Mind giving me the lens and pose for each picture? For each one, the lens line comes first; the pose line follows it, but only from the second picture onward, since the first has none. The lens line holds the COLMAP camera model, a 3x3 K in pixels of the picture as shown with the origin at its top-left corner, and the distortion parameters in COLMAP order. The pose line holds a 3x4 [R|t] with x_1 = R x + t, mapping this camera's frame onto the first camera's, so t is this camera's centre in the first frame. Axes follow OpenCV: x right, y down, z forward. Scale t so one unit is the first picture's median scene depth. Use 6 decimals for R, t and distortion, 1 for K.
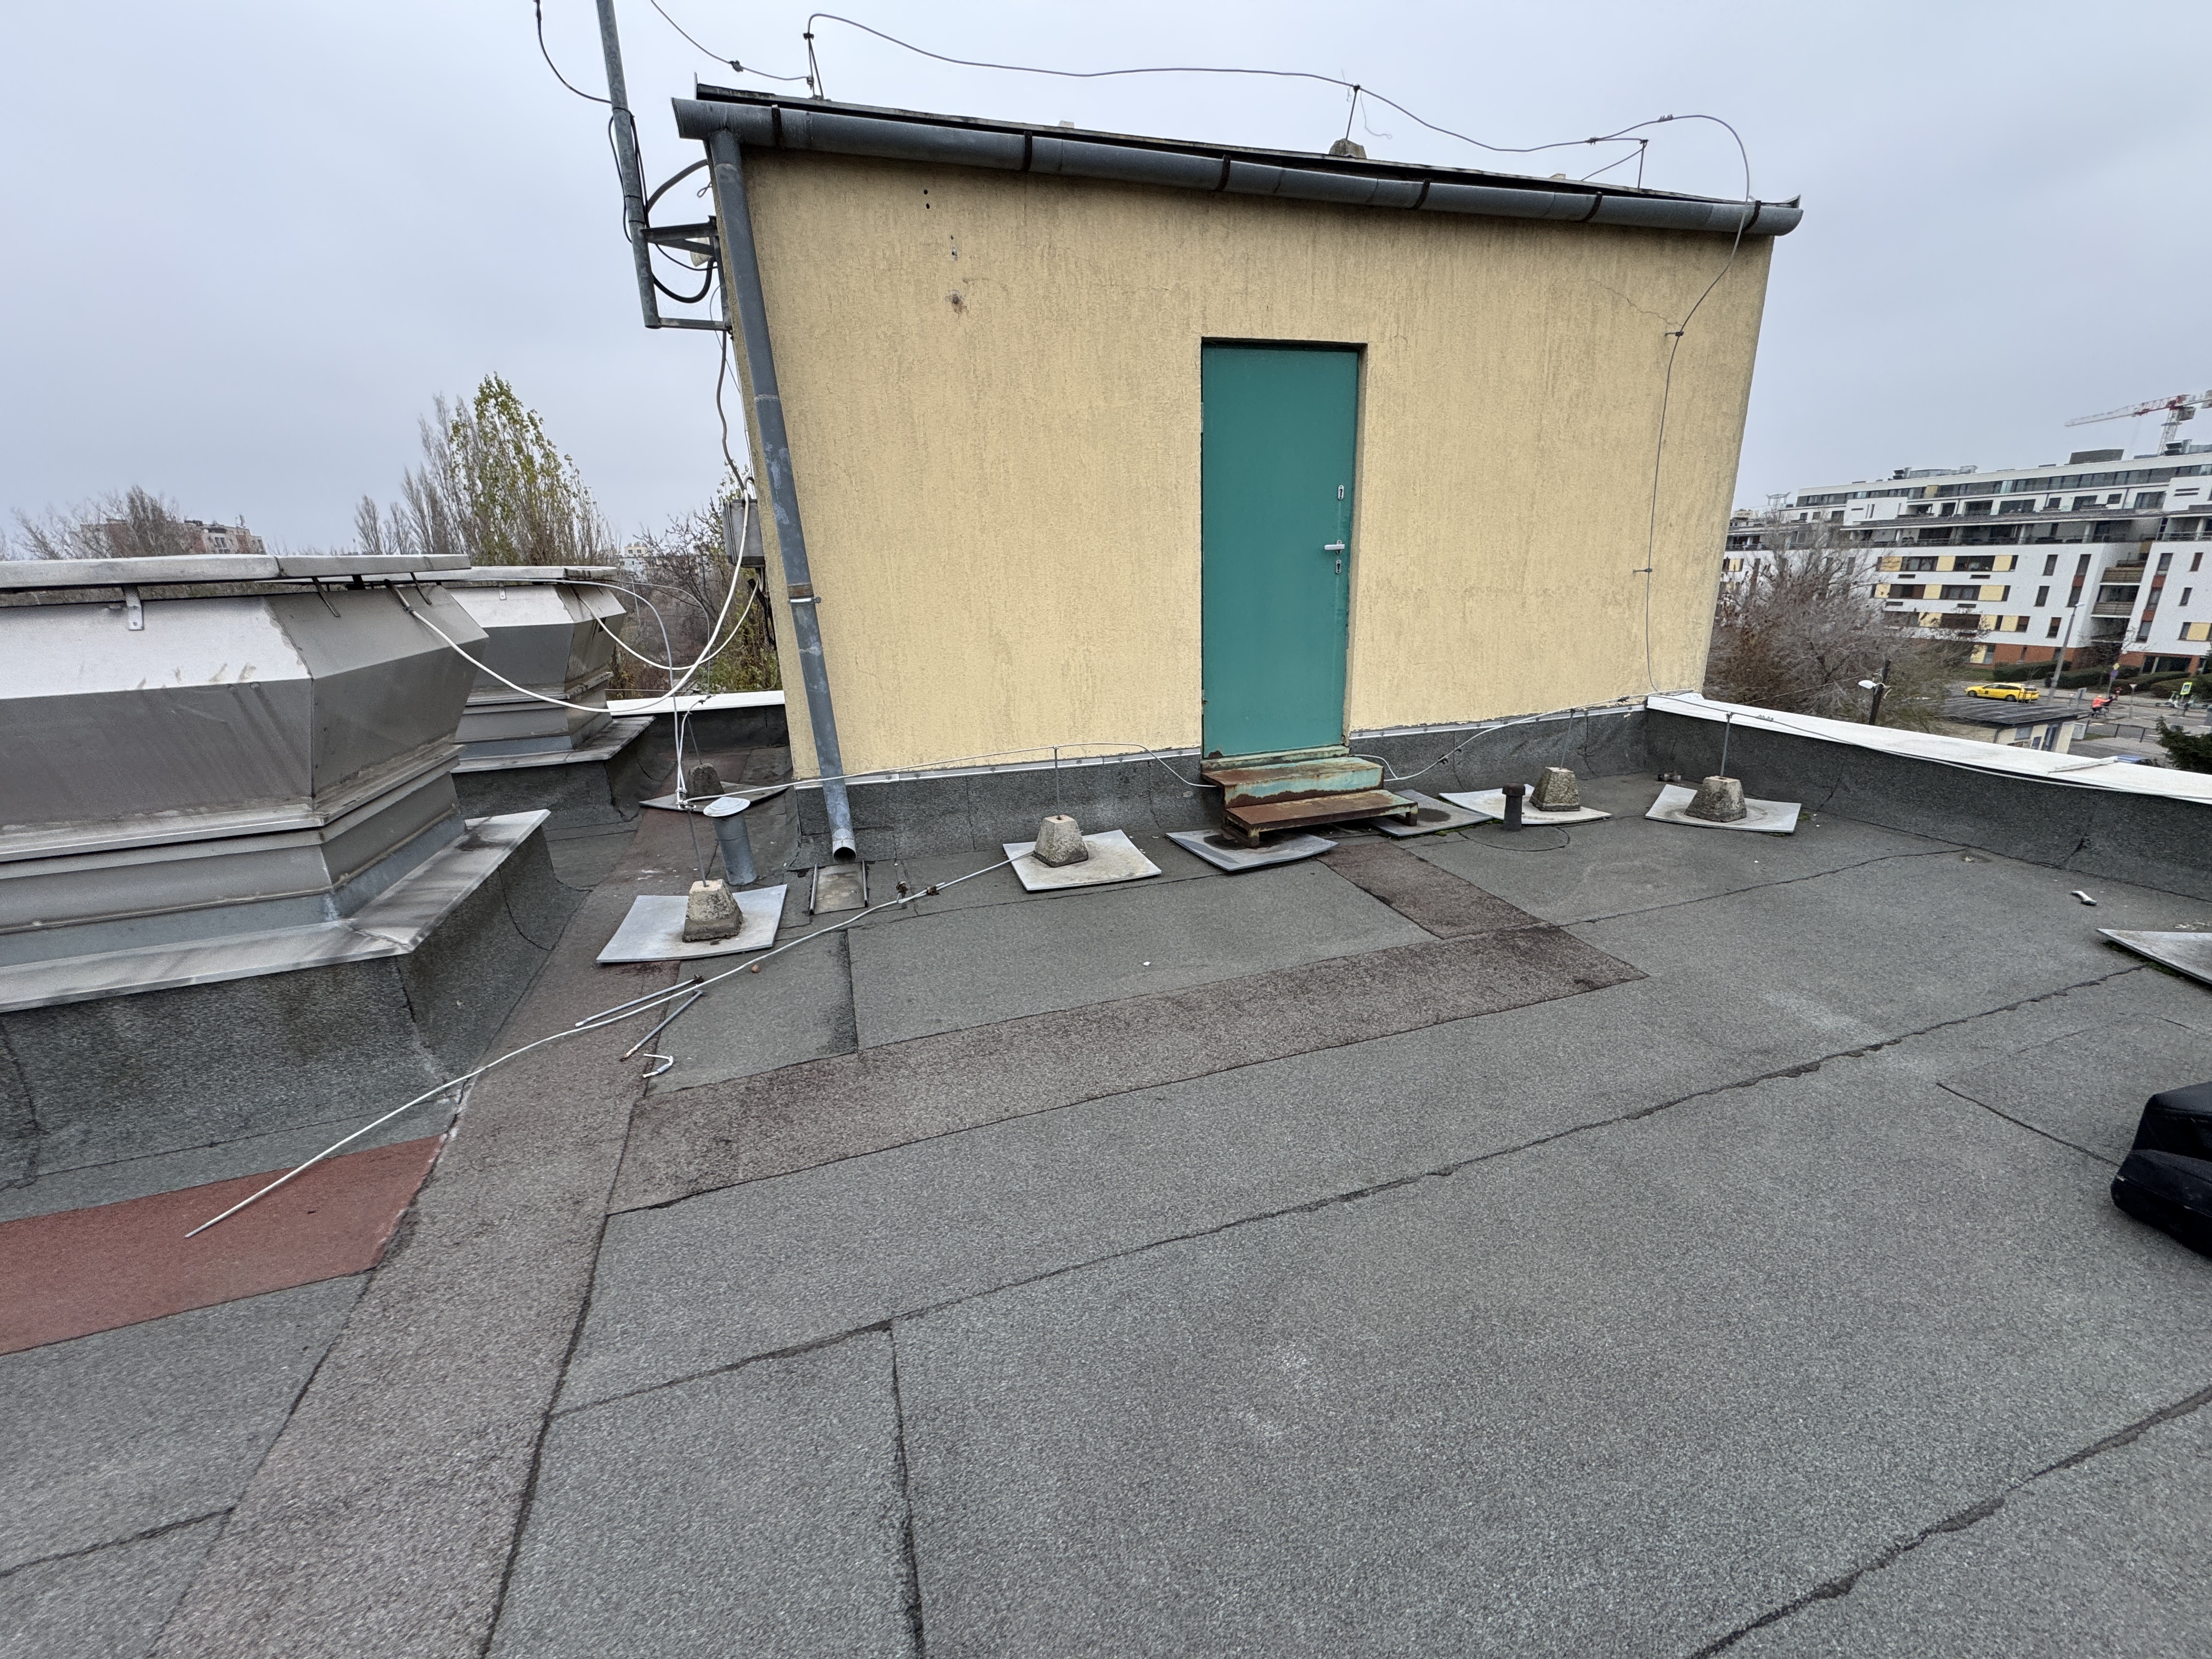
lens RADIAL K [[877.9, 0, 1103.5], [0, 877.9, 828.2], [0, 0, 1]] dist [-0.001793, -0.000309]
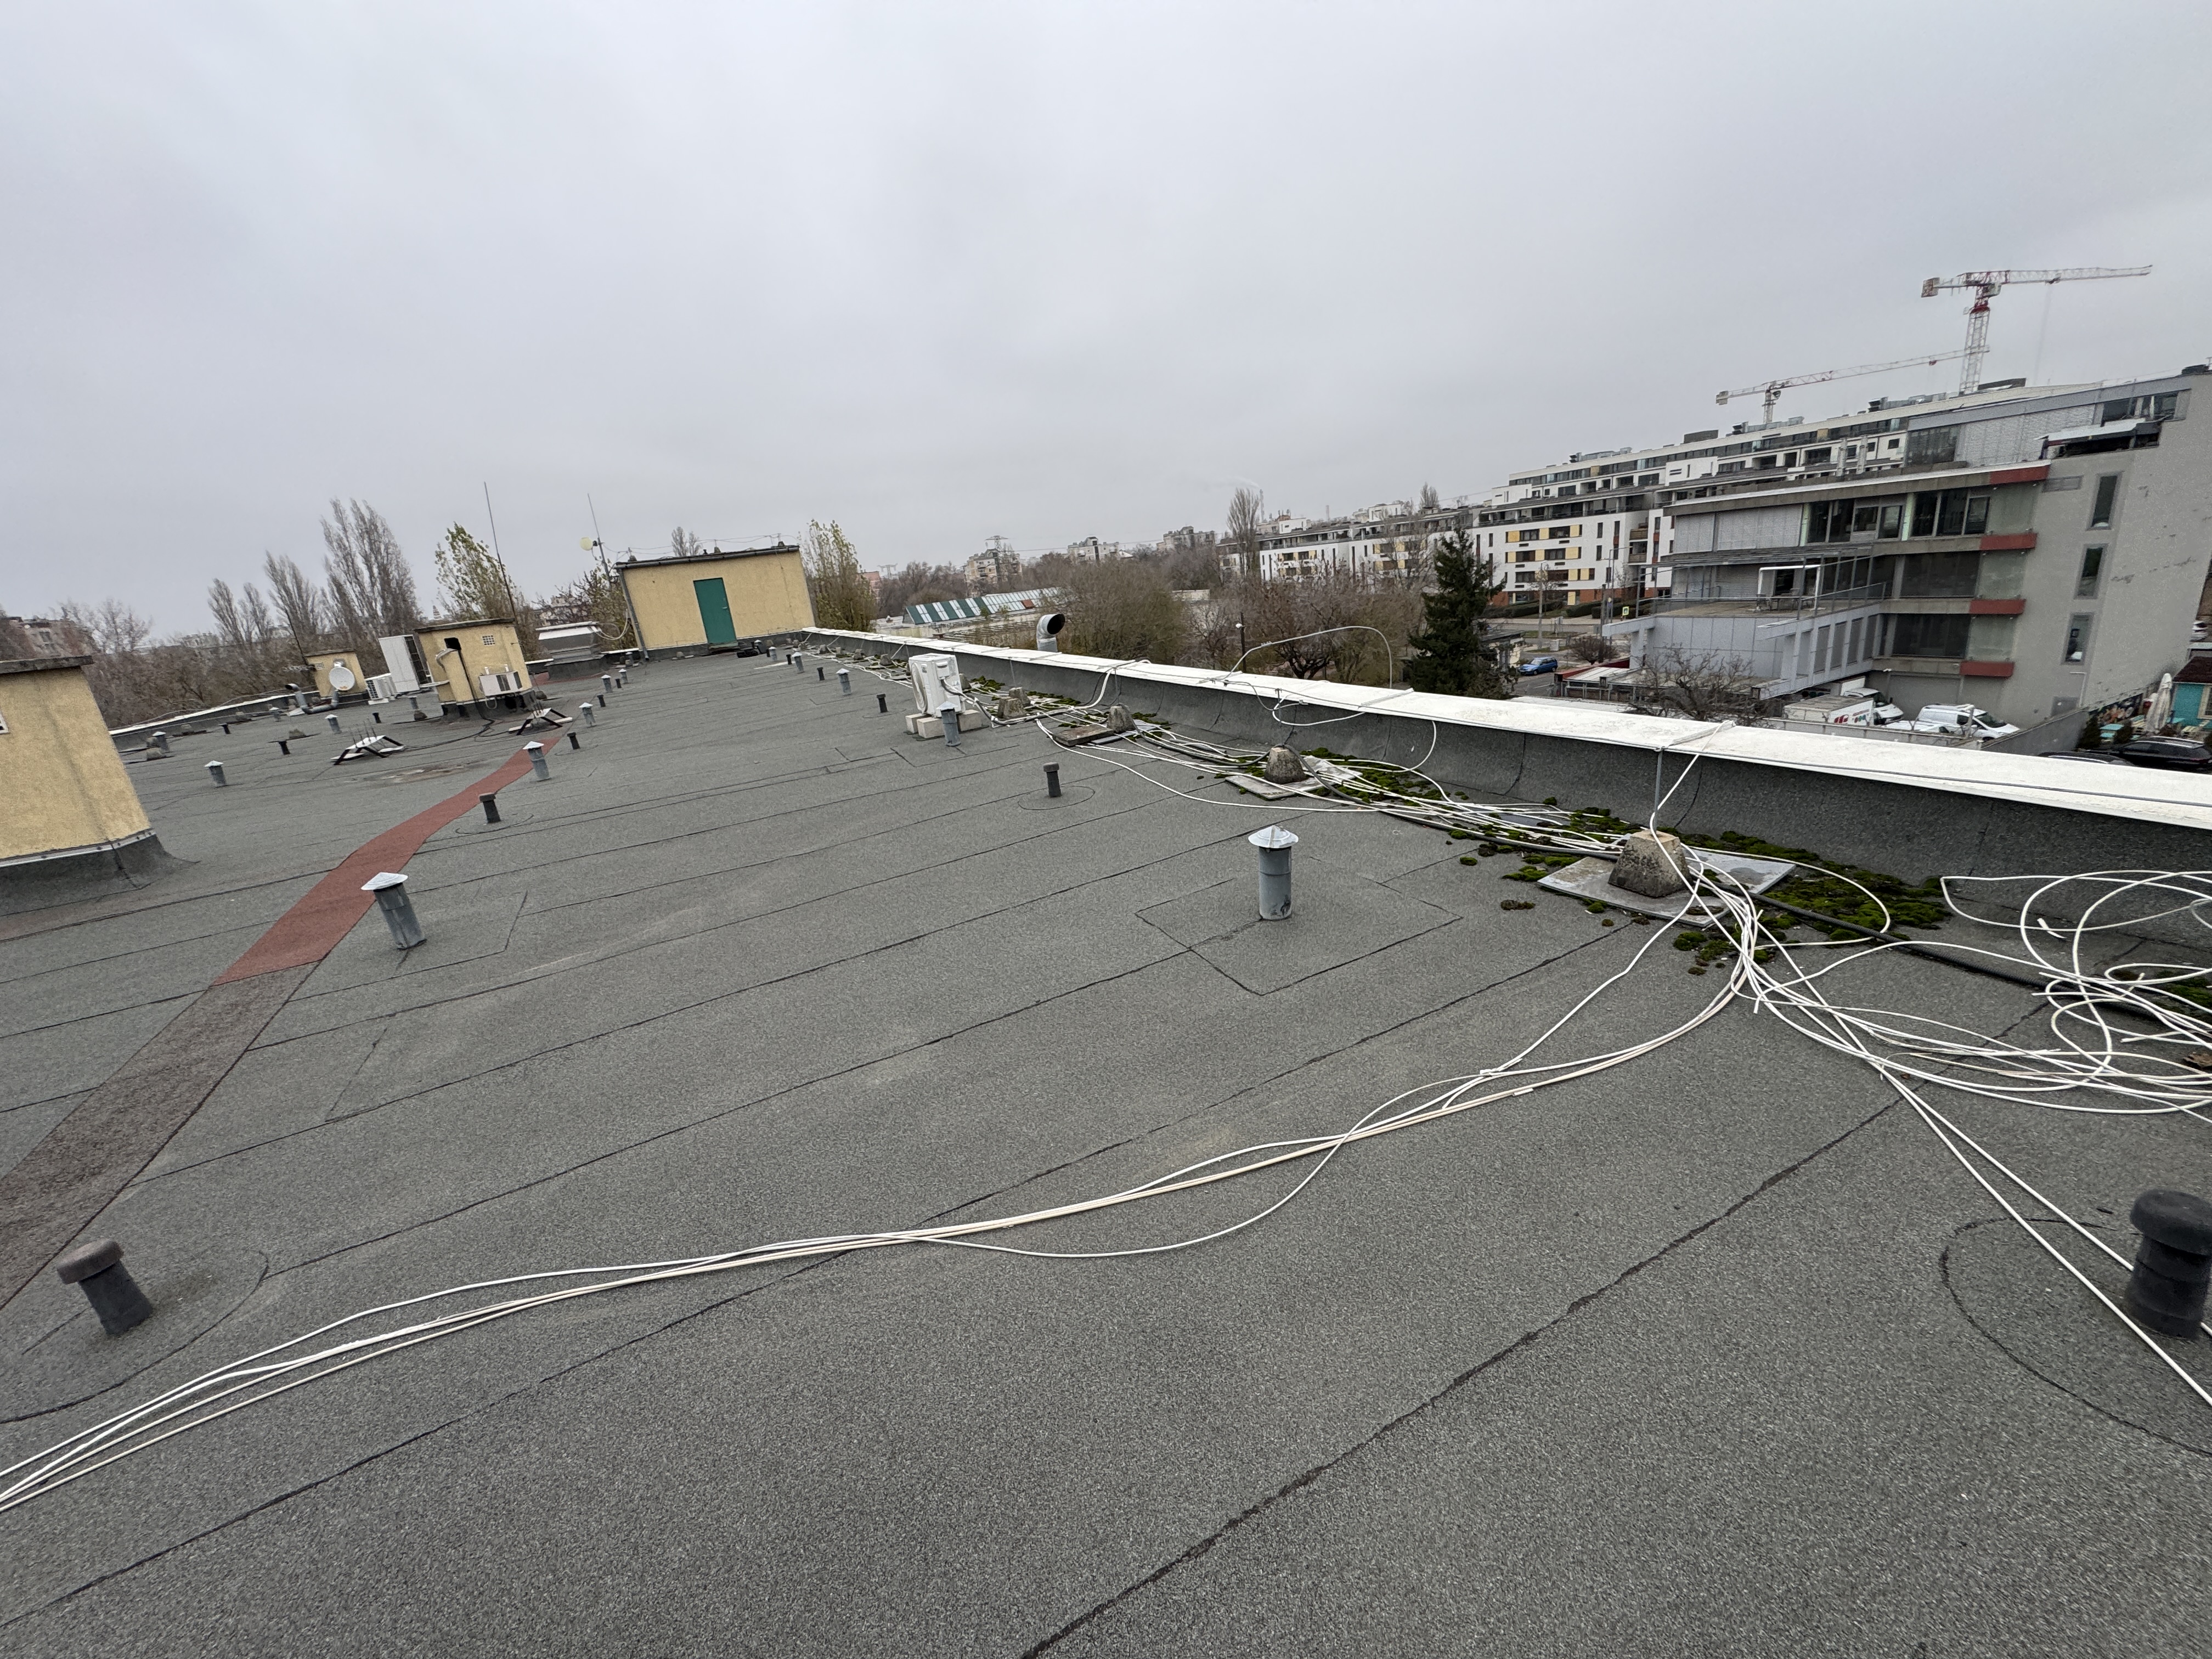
lens RADIAL K [[880.3, 0, 1104.7], [0, 880.3, 828.0], [0, 0, 1]] dist [-0.003227, 0.000111]
pose [[0.987848, -0.113696, 0.105965, 2.366609], [0.114883, 0.993366, -0.005140, 1.784575], [-0.104677, 0.017251, 0.994357, -6.199020]]
